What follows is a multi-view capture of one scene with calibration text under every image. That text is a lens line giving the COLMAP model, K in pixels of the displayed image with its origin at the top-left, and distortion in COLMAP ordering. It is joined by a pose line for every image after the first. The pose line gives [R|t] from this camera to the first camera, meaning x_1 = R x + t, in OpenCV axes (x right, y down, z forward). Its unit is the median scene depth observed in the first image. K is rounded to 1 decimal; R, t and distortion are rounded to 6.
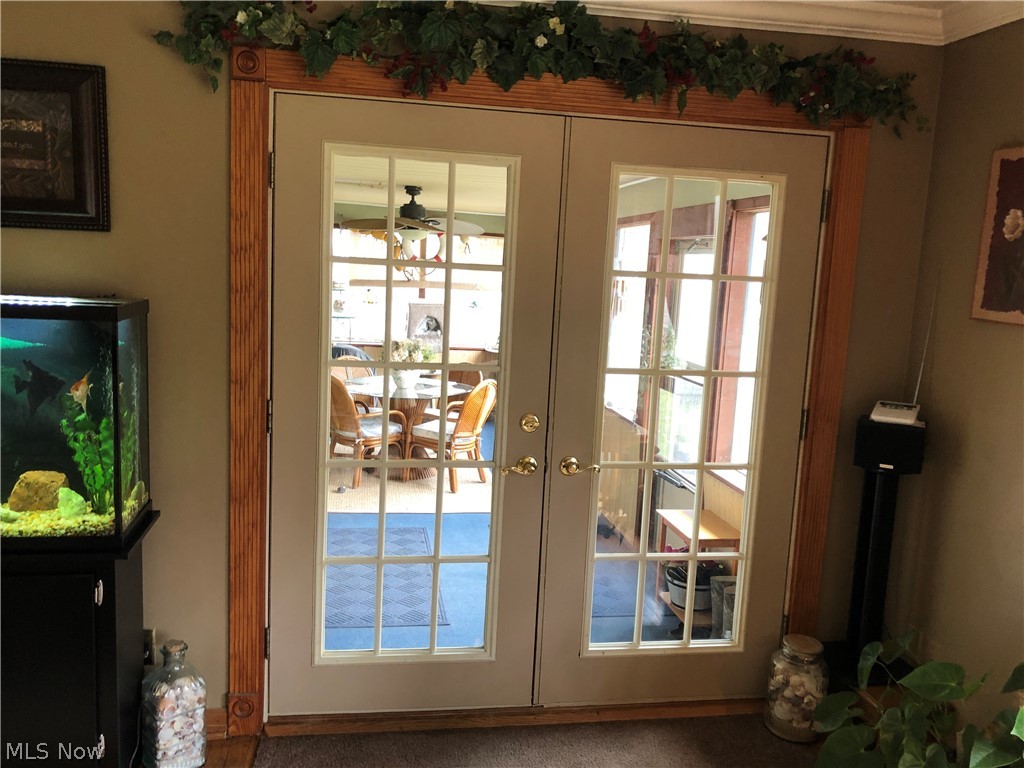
lens RADIAL K [[848.7, 0, 512.4], [0, 848.7, 380.3], [0, 0, 1]] dist [0.028573, 0.006724]
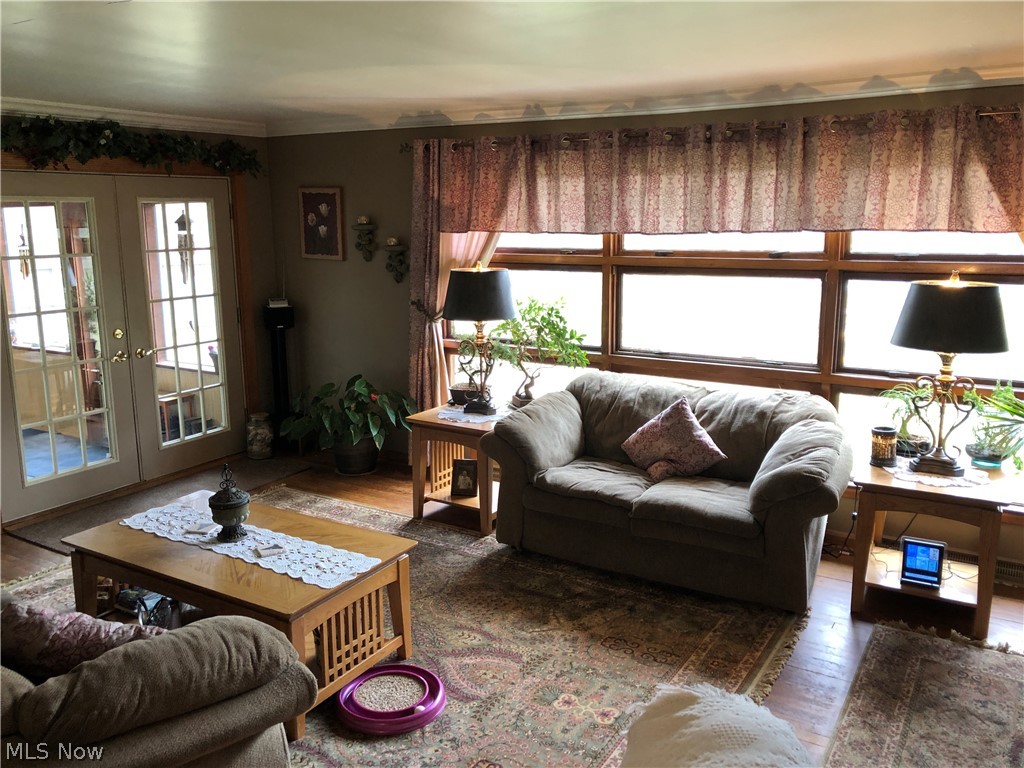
lens RADIAL K [[848.7, 0, 510.4], [0, 848.7, 381.0], [0, 0, 1]] dist [0.028573, 0.006724]
pose [[0.654539, -0.203871, 0.728021, -0.845773], [0.141853, 0.978970, 0.146611, -0.002778], [-0.742601, 0.007309, 0.669694, -0.977442]]
